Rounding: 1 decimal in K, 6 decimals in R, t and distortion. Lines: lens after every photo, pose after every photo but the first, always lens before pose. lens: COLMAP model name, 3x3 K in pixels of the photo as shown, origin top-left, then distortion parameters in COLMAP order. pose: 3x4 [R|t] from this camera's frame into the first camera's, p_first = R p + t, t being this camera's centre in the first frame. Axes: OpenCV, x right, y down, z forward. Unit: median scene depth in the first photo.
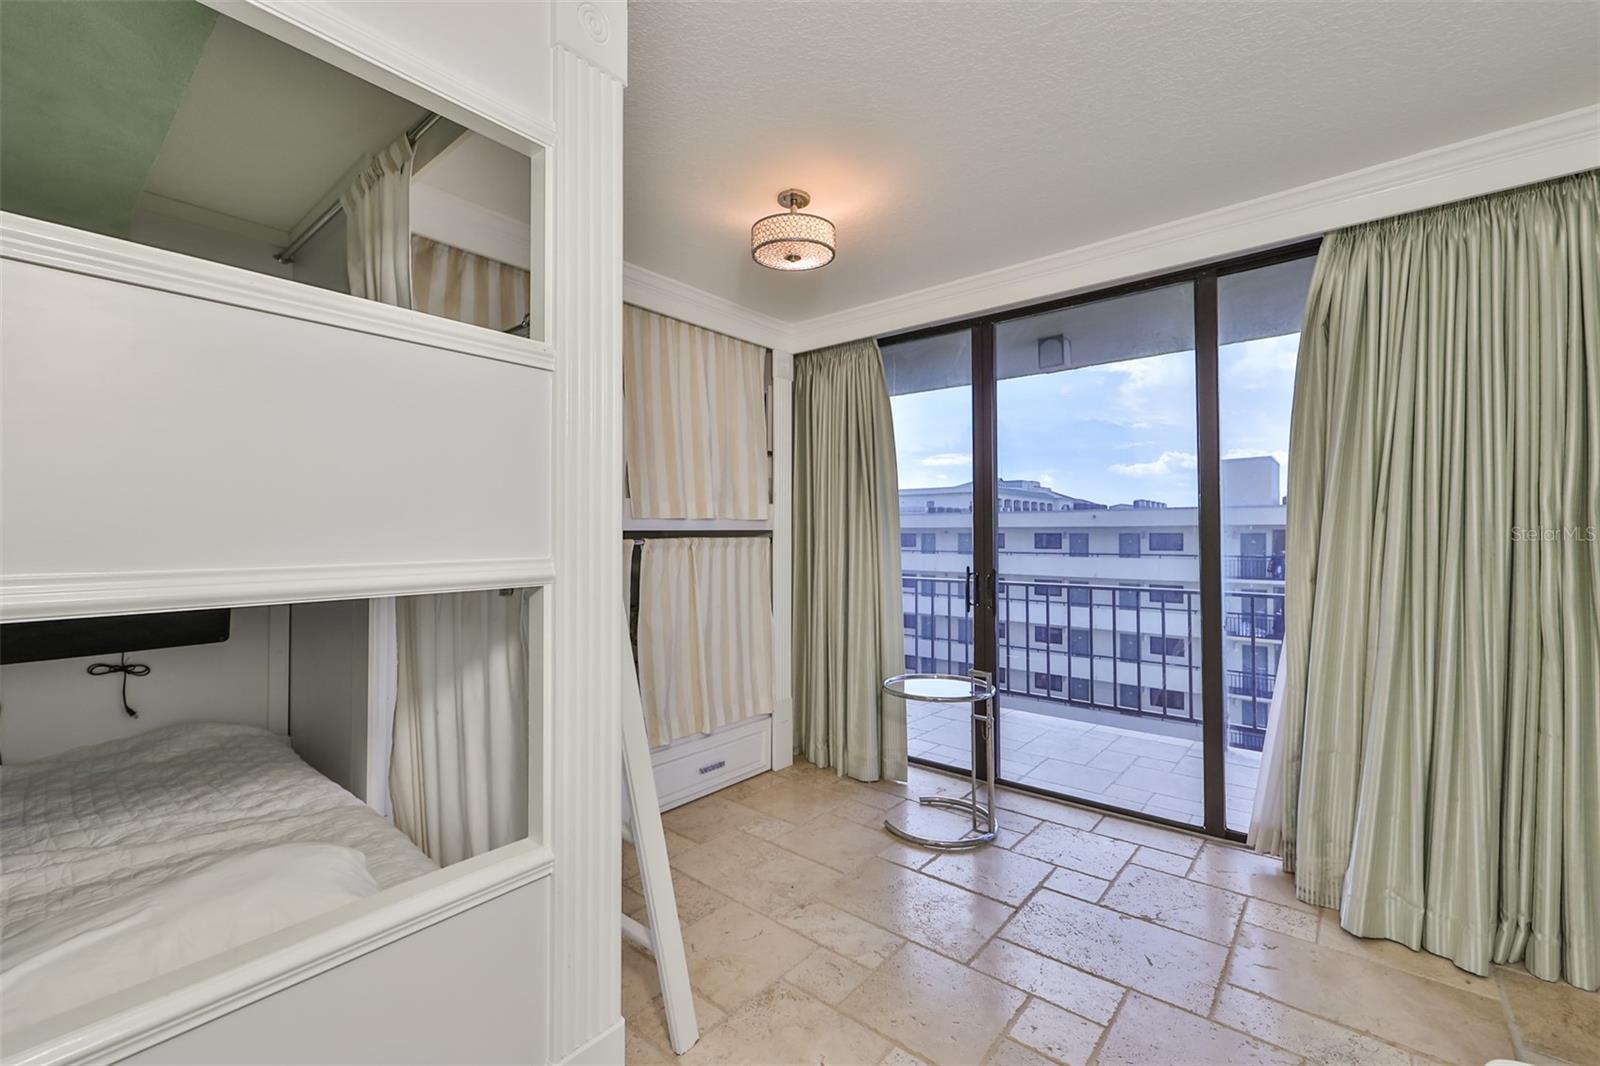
lens RADIAL K [[657.9, 0, 857.9], [0, 657.9, 524.4], [0, 0, 1]] dist [-0.002476, -0.000120]
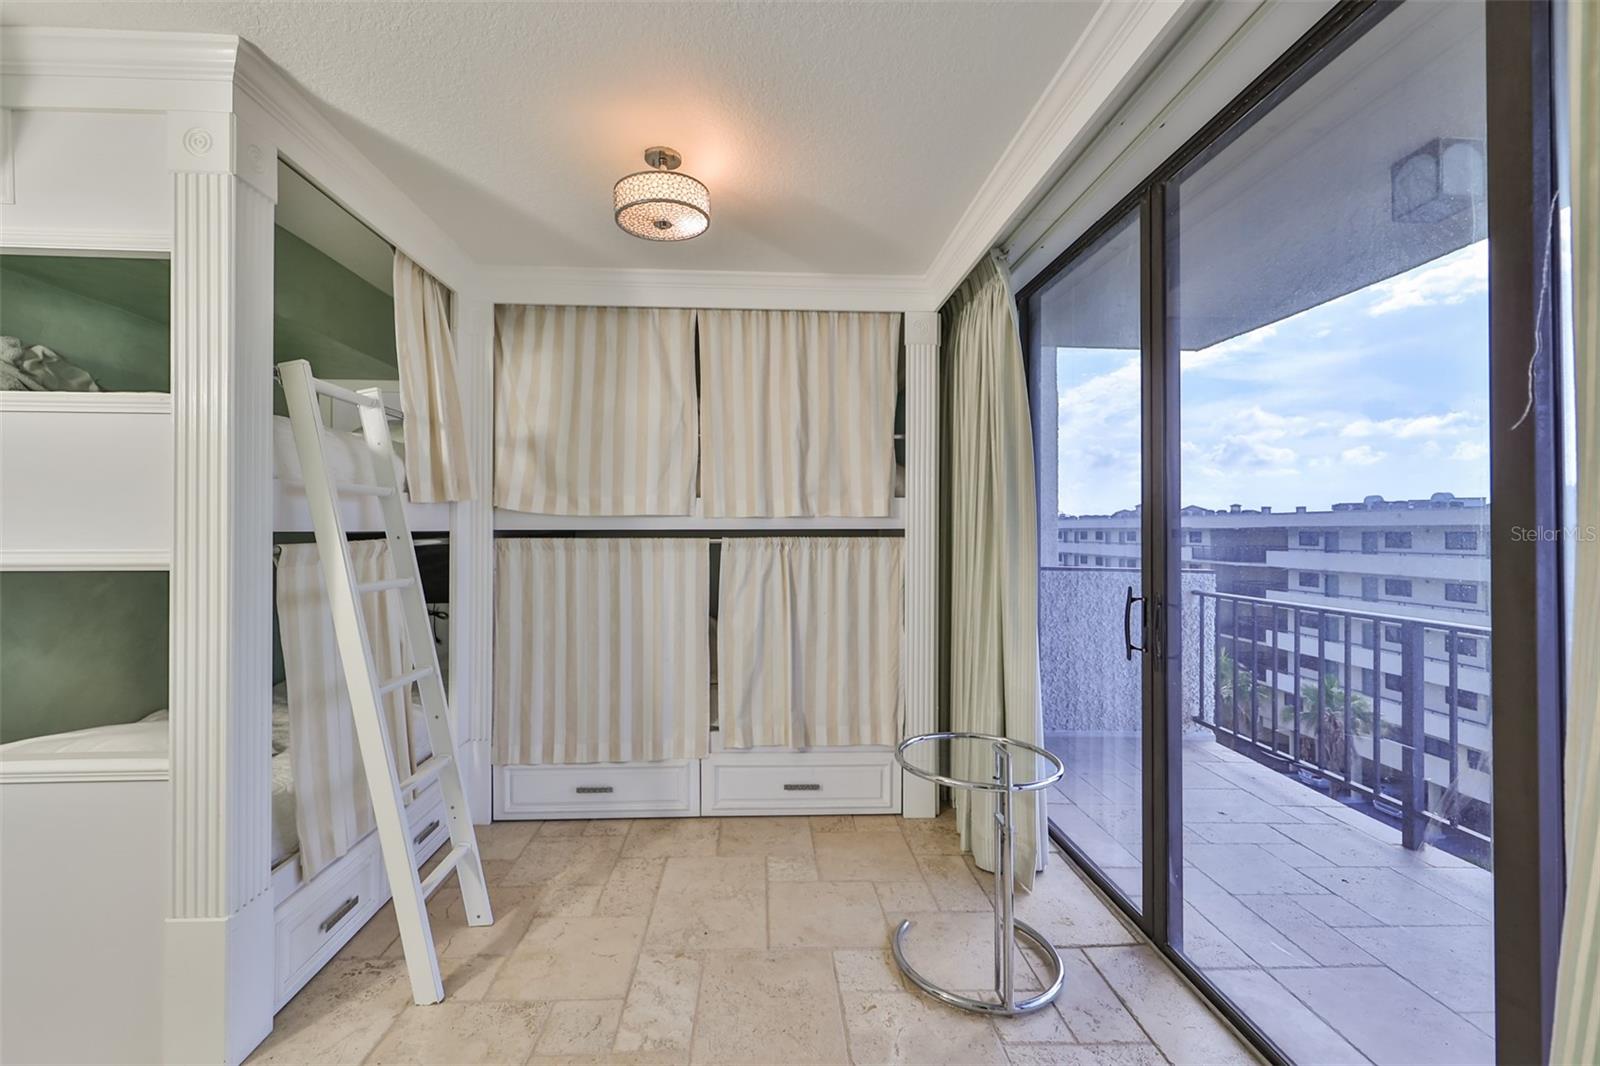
lens RADIAL K [[692.4, 0, 779.9], [0, 692.4, 526.4], [0, 0, 1]] dist [-0.002650, -0.000365]
pose [[0.649396, -0.003526, -0.760442, 0.473590], [0.007861, 0.999967, 0.002077, 0.002480], [0.760410, -0.007327, 0.649403, 0.334556]]
